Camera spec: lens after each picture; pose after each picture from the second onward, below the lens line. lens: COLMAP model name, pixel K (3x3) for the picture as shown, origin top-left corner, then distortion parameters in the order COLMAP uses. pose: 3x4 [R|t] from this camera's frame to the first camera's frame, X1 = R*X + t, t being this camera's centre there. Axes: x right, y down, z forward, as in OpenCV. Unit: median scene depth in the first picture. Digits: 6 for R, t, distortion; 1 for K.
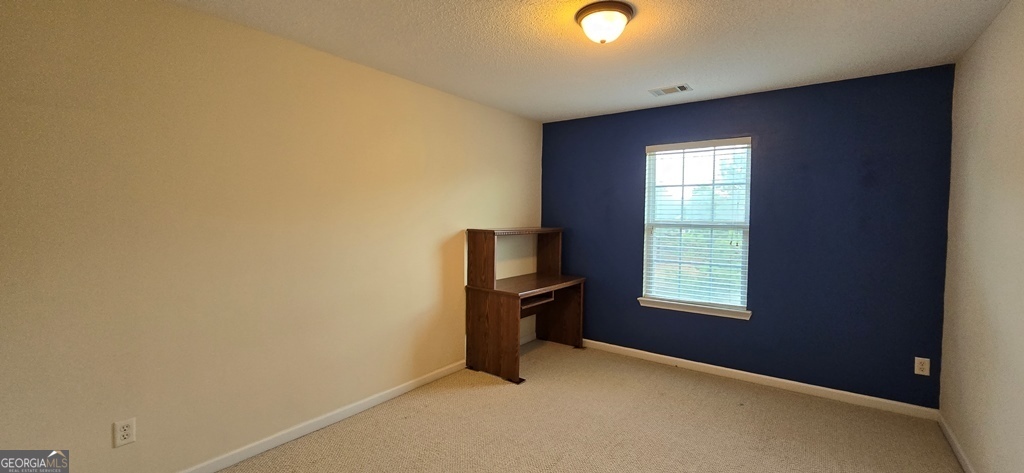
lens RADIAL K [[421.1, 0, 510.2], [0, 421.1, 231.8], [0, 0, 1]] dist [-0.004024, 0.000914]
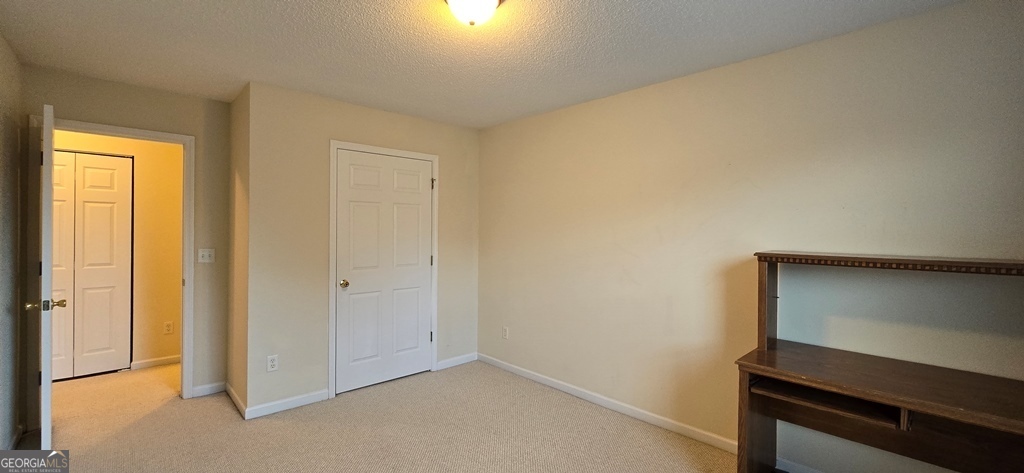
lens RADIAL K [[421.1, 0, 510.2], [0, 421.1, 231.8], [0, 0, 1]] dist [-0.004024, 0.000914]
pose [[-0.178332, -0.007282, -0.983943, 0.646950], [-0.048515, 0.998821, 0.001400, -0.017504], [0.982774, 0.047985, -0.178475, 0.768399]]
